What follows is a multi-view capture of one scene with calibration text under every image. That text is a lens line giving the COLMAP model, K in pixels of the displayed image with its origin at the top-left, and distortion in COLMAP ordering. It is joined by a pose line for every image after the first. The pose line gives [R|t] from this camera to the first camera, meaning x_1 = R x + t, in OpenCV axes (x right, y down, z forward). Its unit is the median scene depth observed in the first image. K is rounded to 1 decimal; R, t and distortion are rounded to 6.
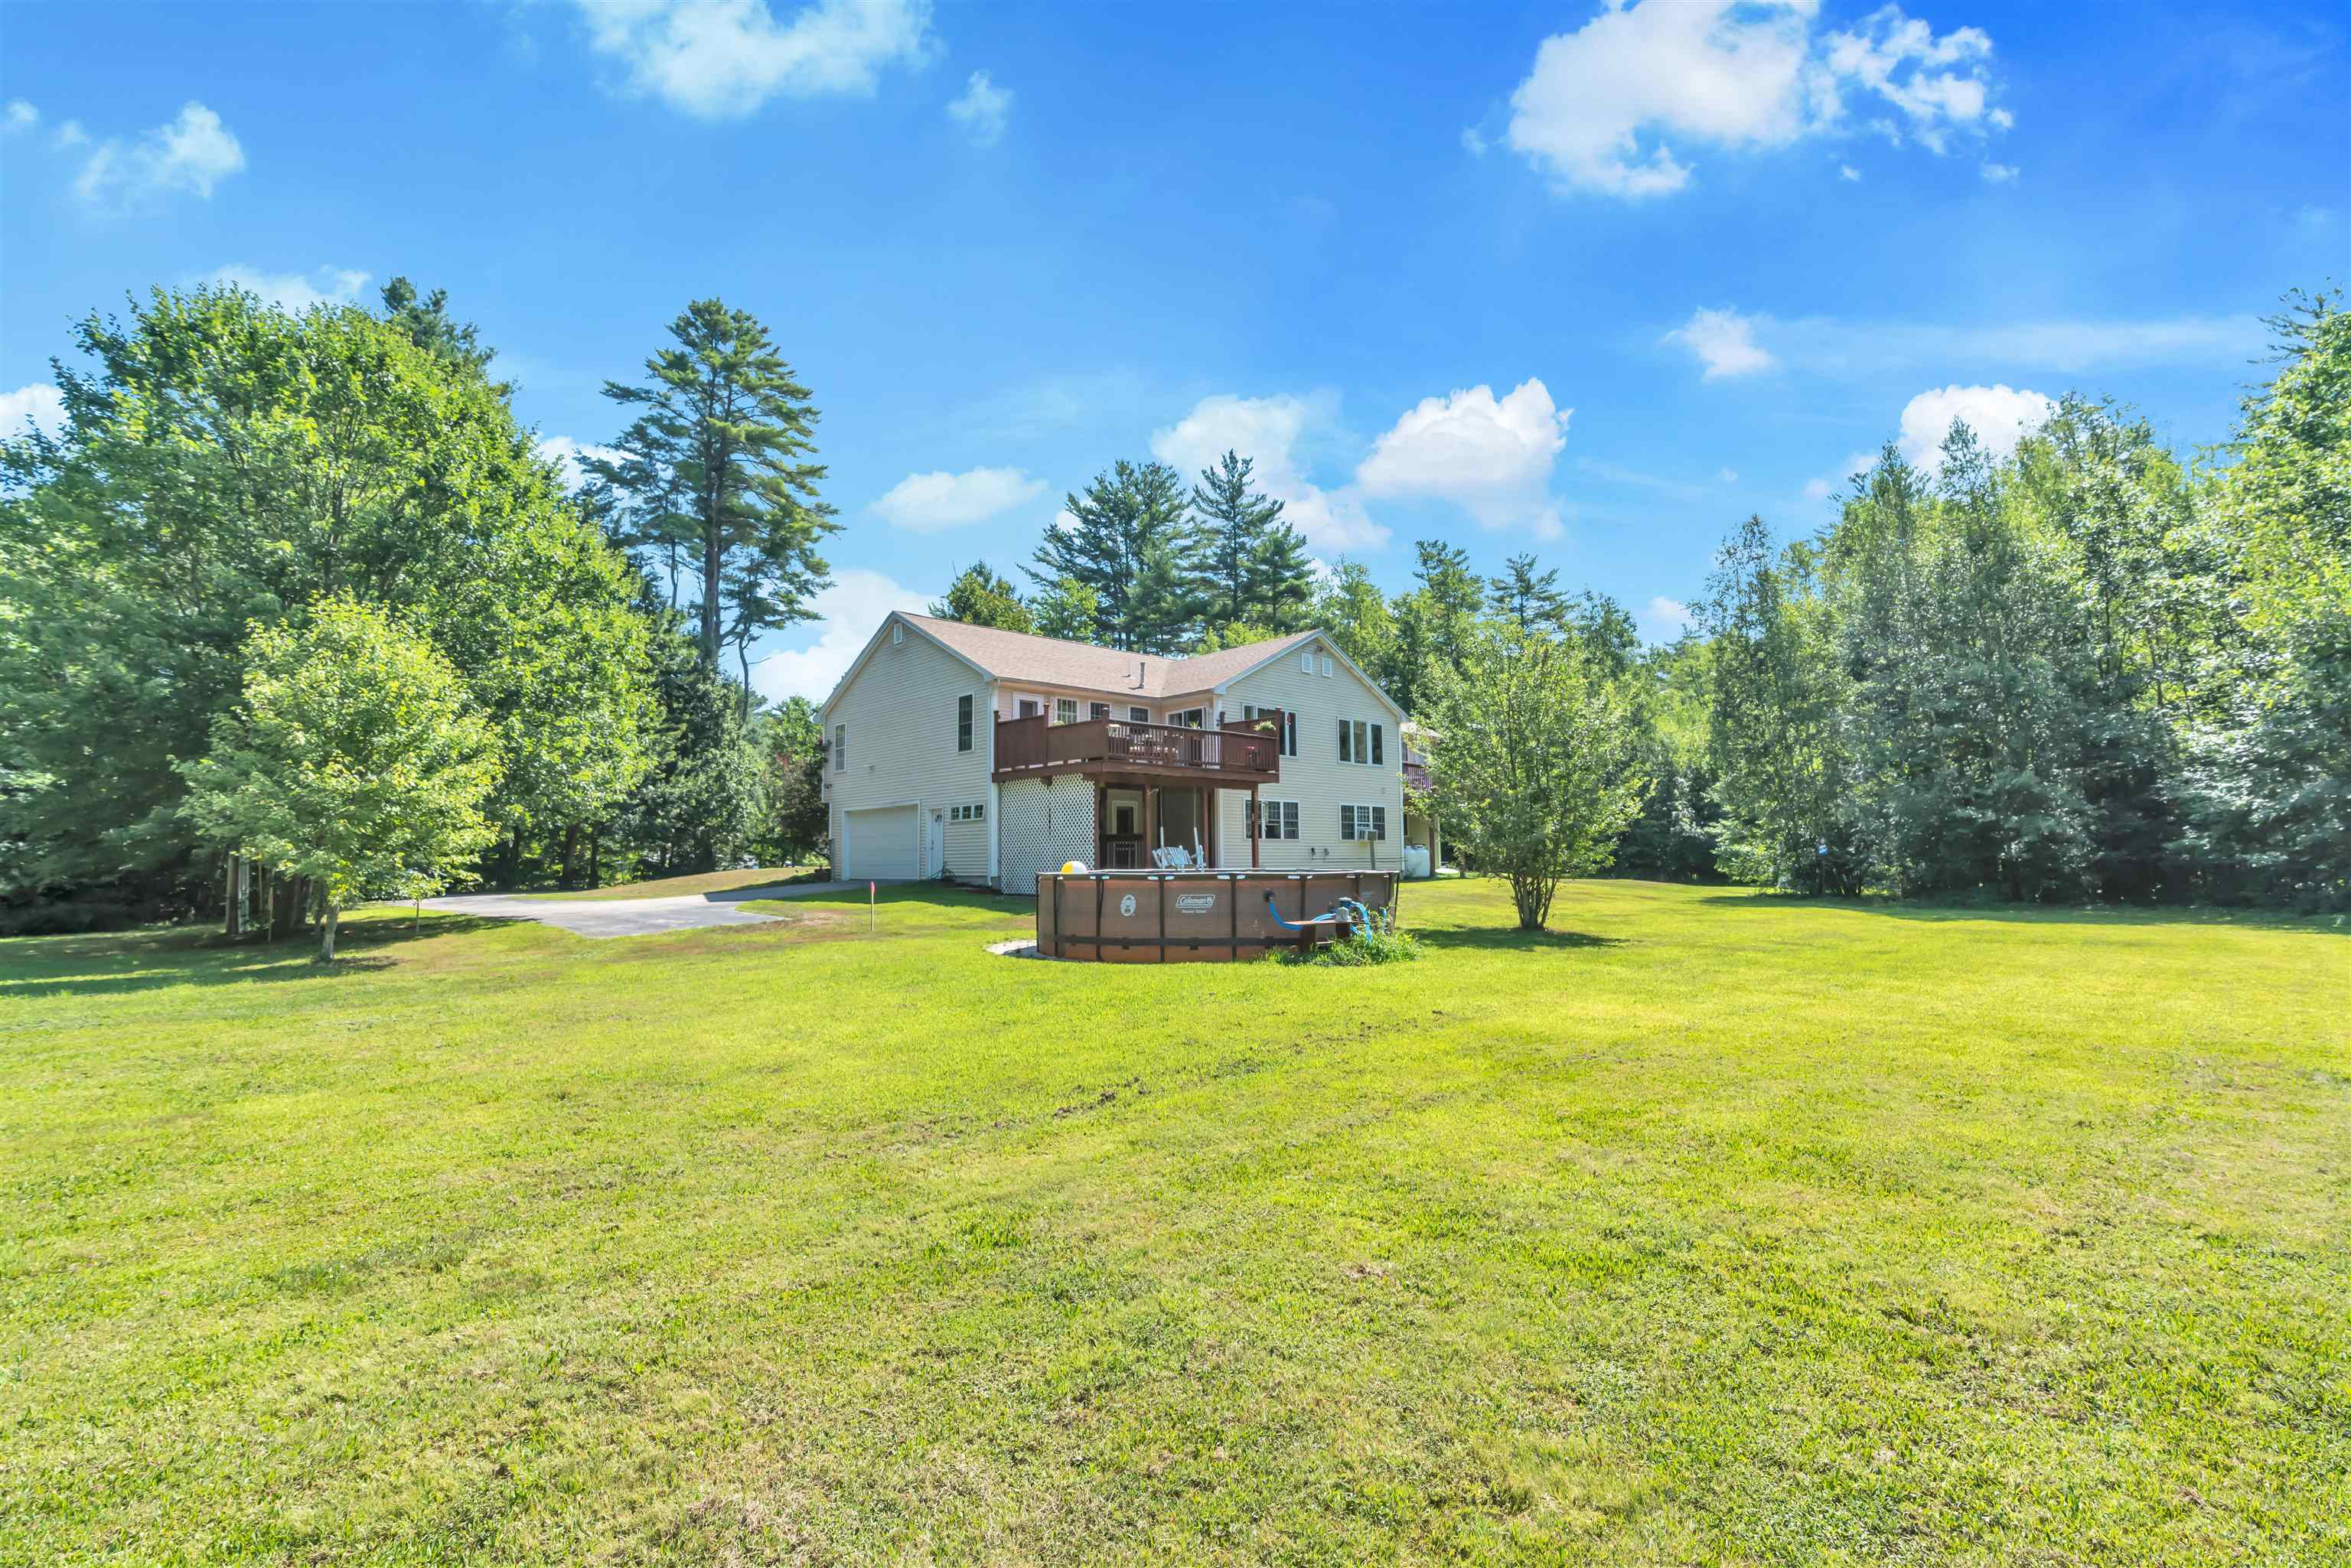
lens RADIAL K [[1057.1, 0, 1170.1], [0, 1057.1, 764.4], [0, 0, 1]] dist [-0.010577, 0.002380]
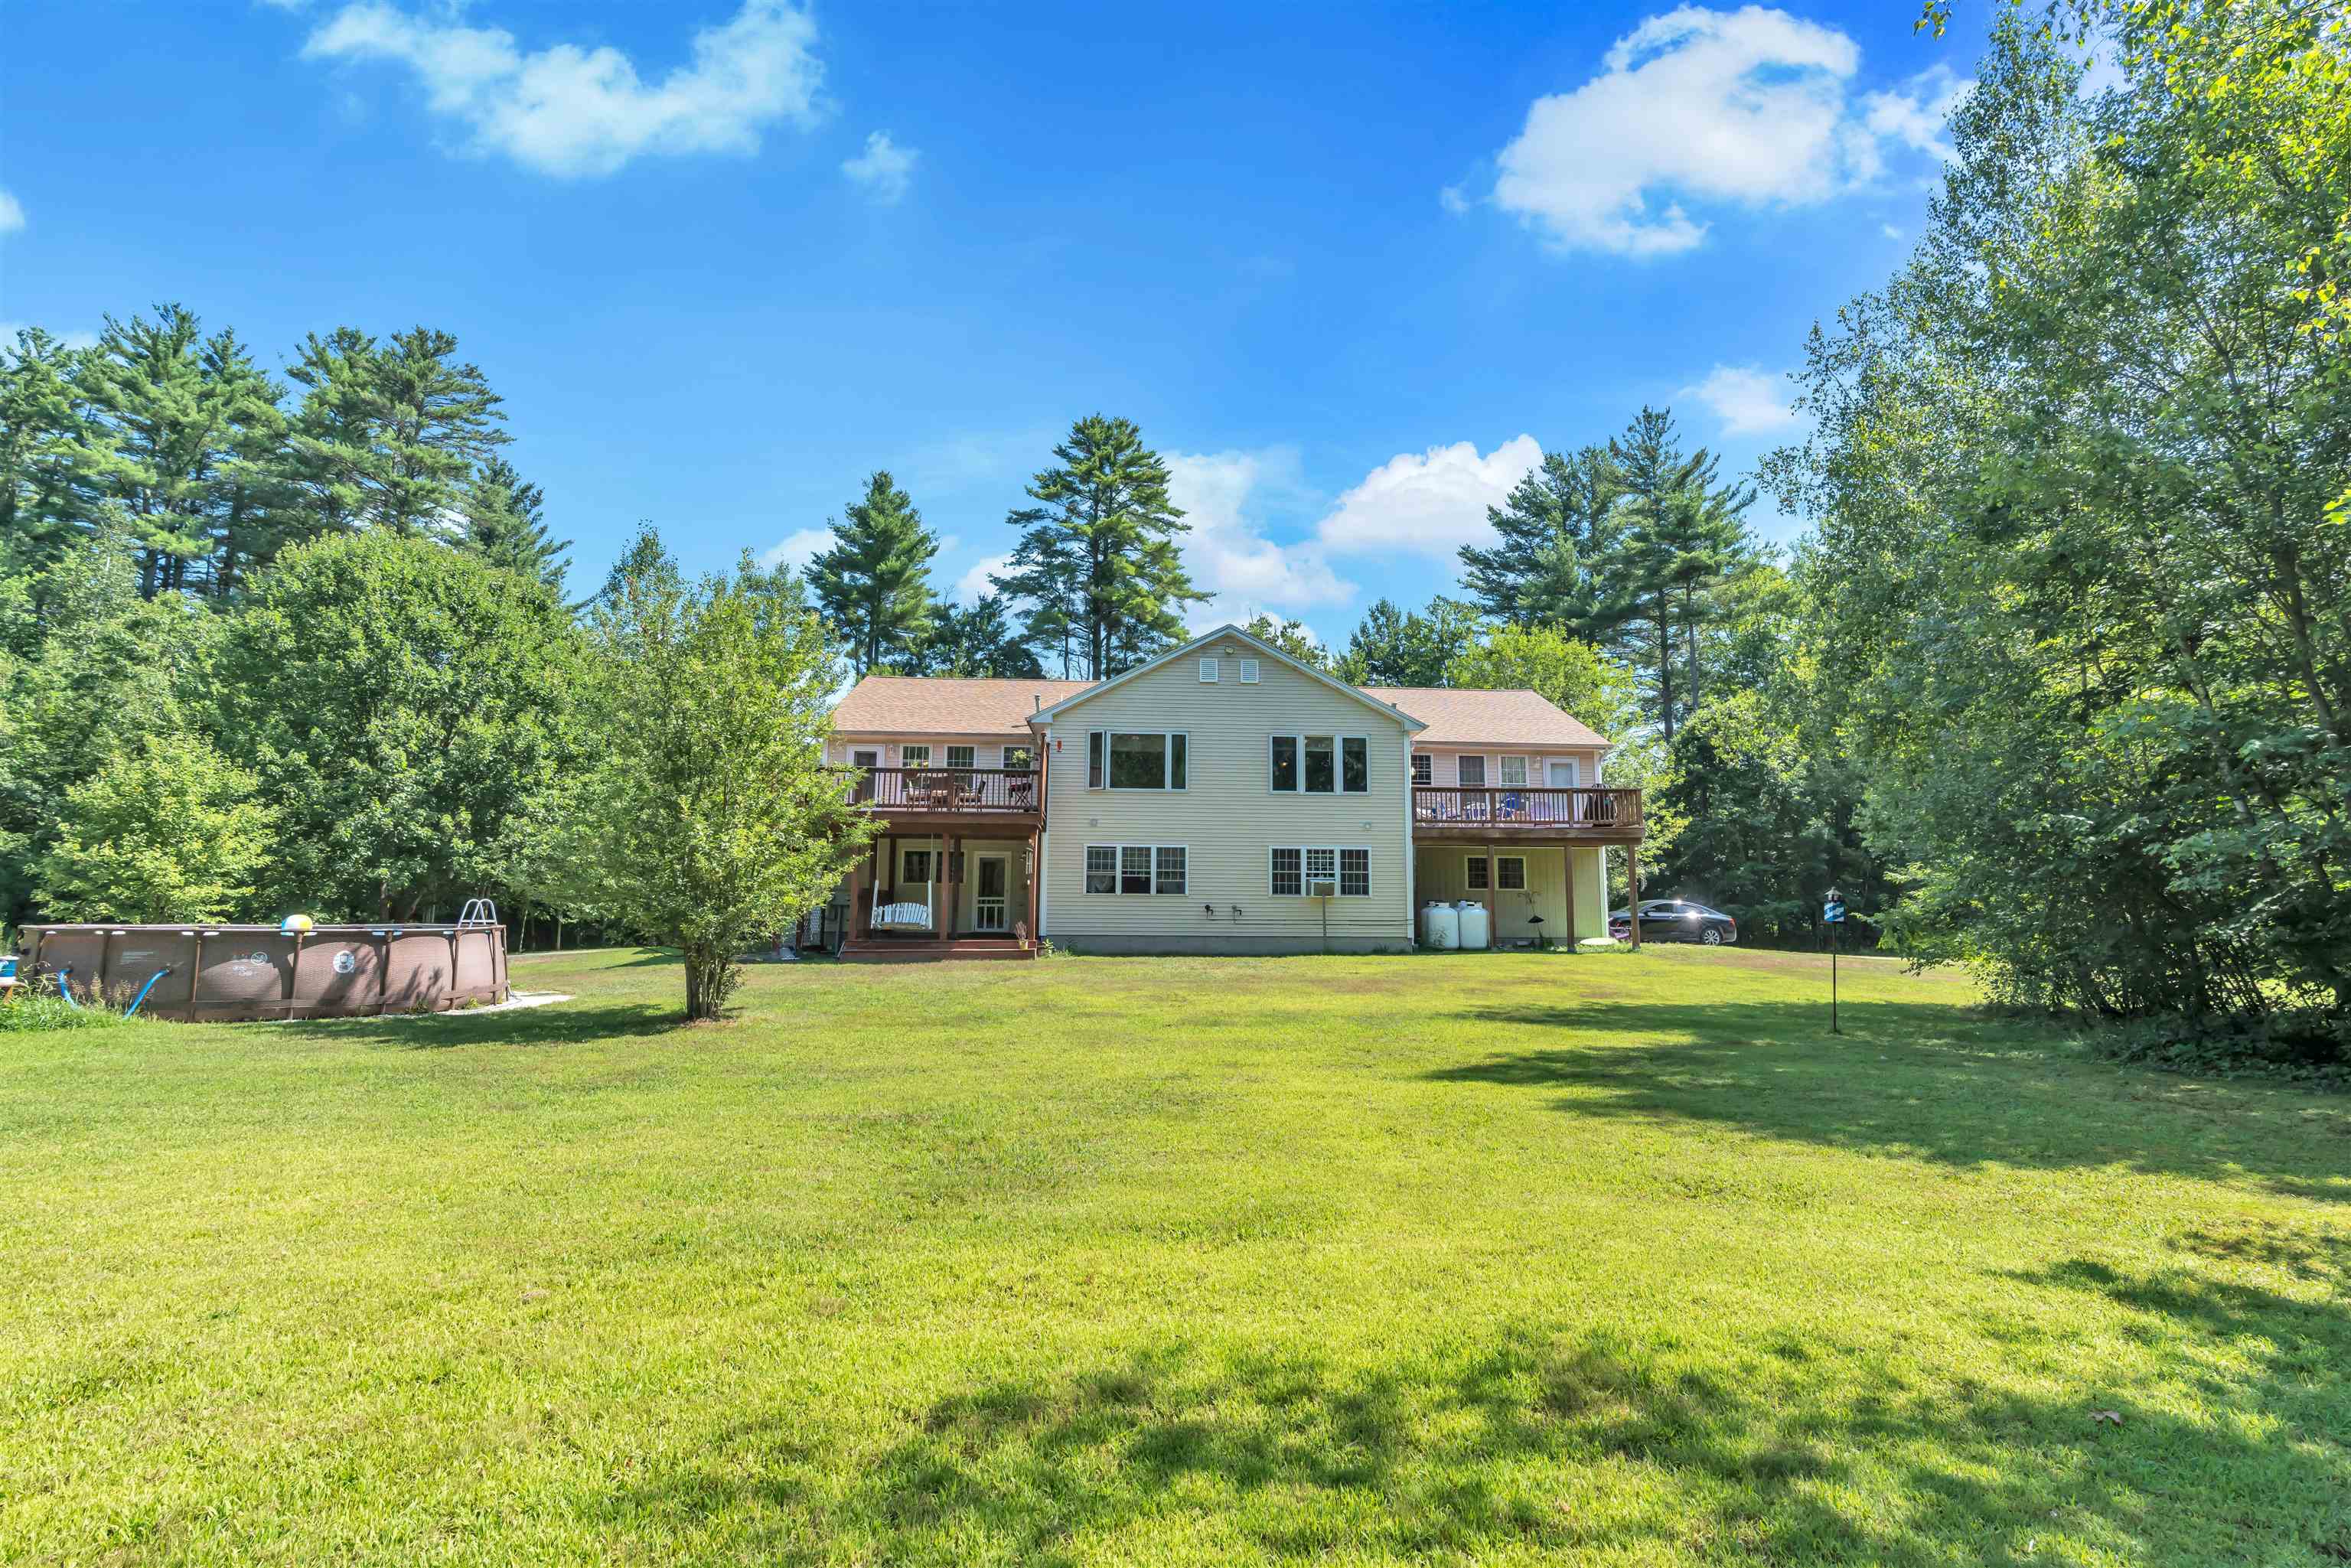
lens RADIAL K [[1057.1, 0, 1179.3], [0, 1057.1, 783.2], [0, 0, 1]] dist [-0.010577, 0.002380]
pose [[0.765994, -0.072589, -0.638736, 0.628695], [0.046015, 0.997247, -0.058149, 0.034248], [0.641198, 0.015151, 0.767226, 0.397256]]
